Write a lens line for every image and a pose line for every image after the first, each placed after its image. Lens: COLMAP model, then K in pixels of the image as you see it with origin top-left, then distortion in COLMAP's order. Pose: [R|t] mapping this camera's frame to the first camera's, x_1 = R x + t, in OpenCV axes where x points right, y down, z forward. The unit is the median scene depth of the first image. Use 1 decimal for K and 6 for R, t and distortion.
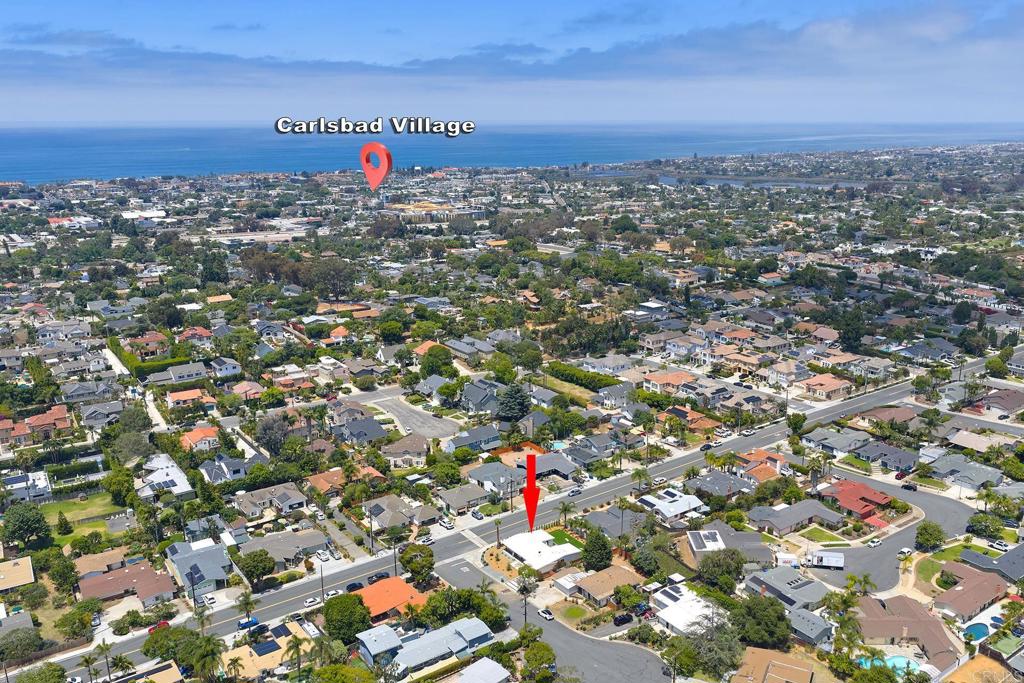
lens RADIAL K [[837.9, 0, 511.9], [0, 837.9, 338.2], [0, 0, 1]] dist [-0.001933, 0.001071]
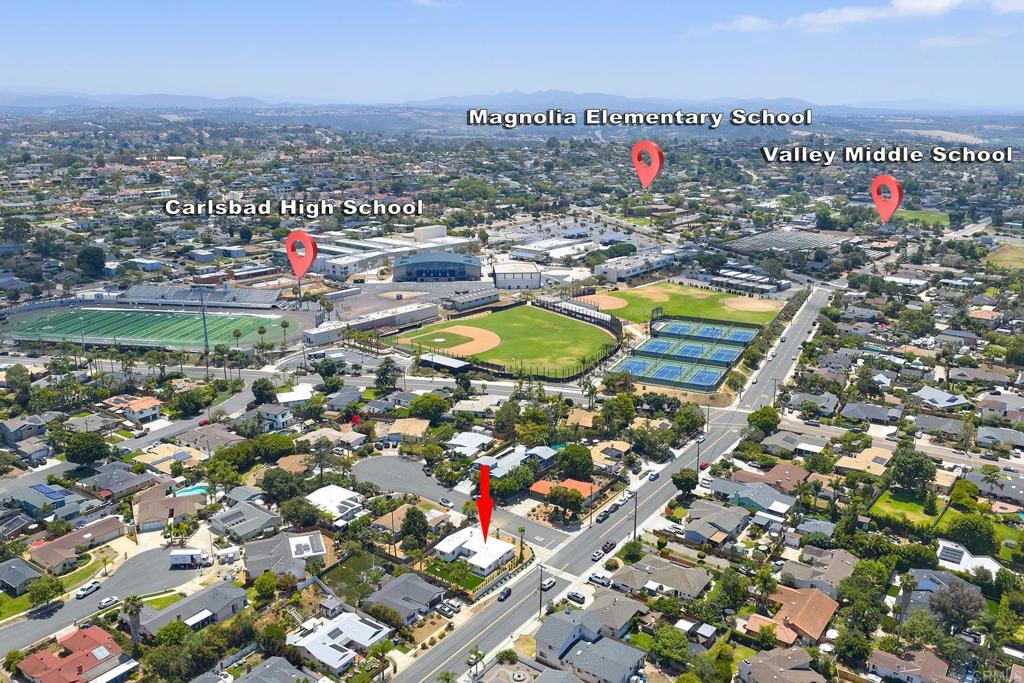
lens RADIAL K [[837.9, 0, 512.5], [0, 837.9, 345.1], [0, 0, 1]] dist [-0.001933, 0.001071]
pose [[-0.943707, 0.096745, -0.316318, 0.280227], [-0.076270, 0.866866, 0.492673, -0.443590], [0.321869, 0.489064, -0.810689, 1.681615]]
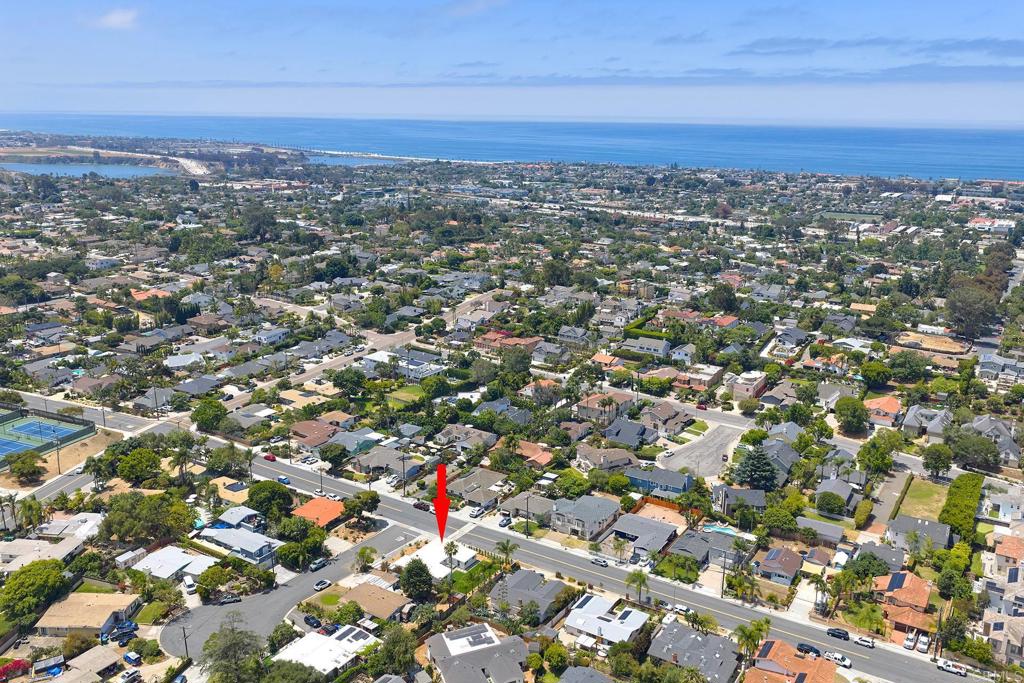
lens RADIAL K [[837.9, 0, 517.3], [0, 837.9, 341.4], [0, 0, 1]] dist [-0.001933, 0.001071]
pose [[0.388600, 0.254176, -0.885655, 0.853236], [-0.248390, 0.954512, 0.164952, -0.169056], [0.887295, 0.155888, 0.434058, 0.615763]]
